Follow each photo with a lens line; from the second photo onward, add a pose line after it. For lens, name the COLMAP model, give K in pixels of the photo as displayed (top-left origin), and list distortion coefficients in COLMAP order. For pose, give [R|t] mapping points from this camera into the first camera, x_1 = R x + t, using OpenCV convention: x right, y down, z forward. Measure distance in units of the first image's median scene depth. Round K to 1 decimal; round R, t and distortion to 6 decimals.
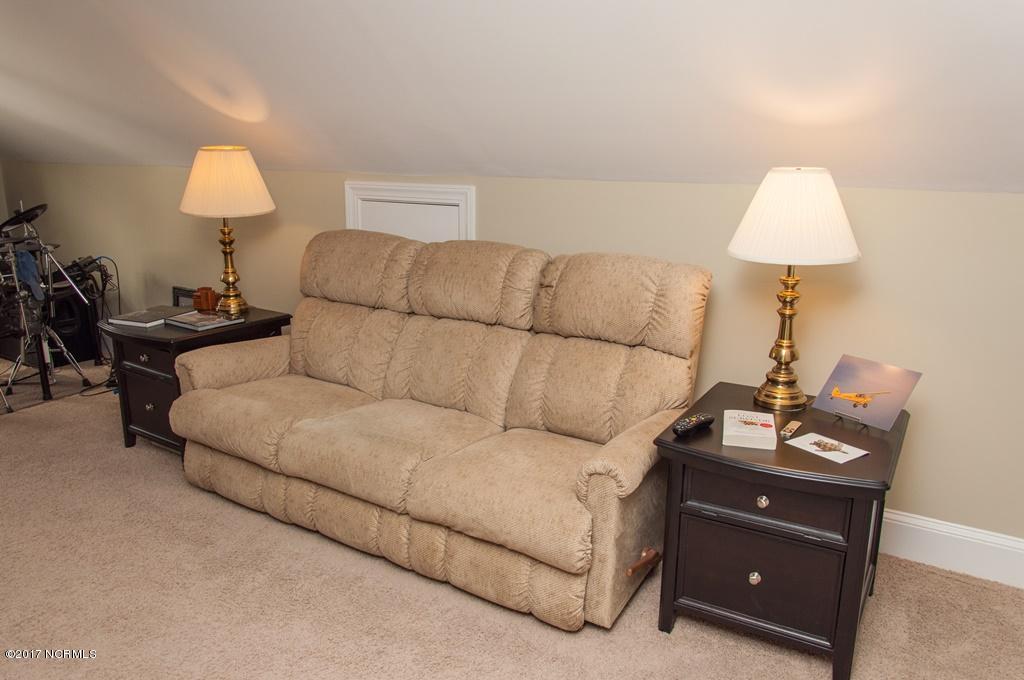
lens RADIAL K [[778.5, 0, 516.1], [0, 778.5, 346.9], [0, 0, 1]] dist [-0.012957, 0.009758]
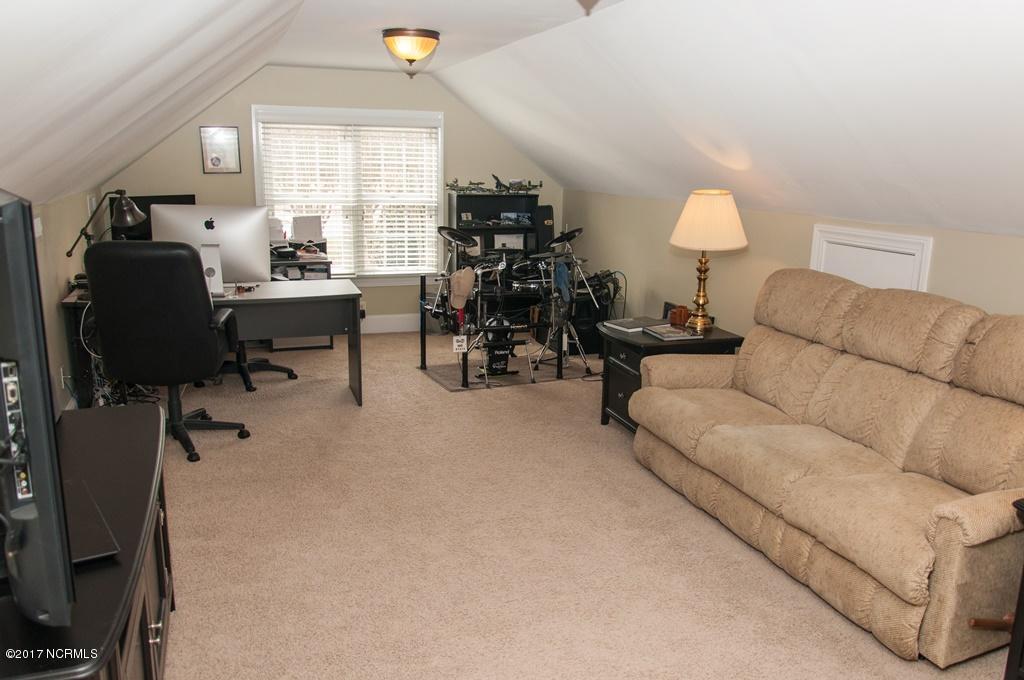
lens RADIAL K [[778.5, 0, 512.0], [0, 778.5, 338.7], [0, 0, 1]] dist [-0.012957, 0.009758]
pose [[0.796000, 0.135706, -0.589889, 0.148369], [-0.159572, 0.987116, 0.011761, 0.000522], [0.583885, 0.084768, 0.807399, -0.158776]]
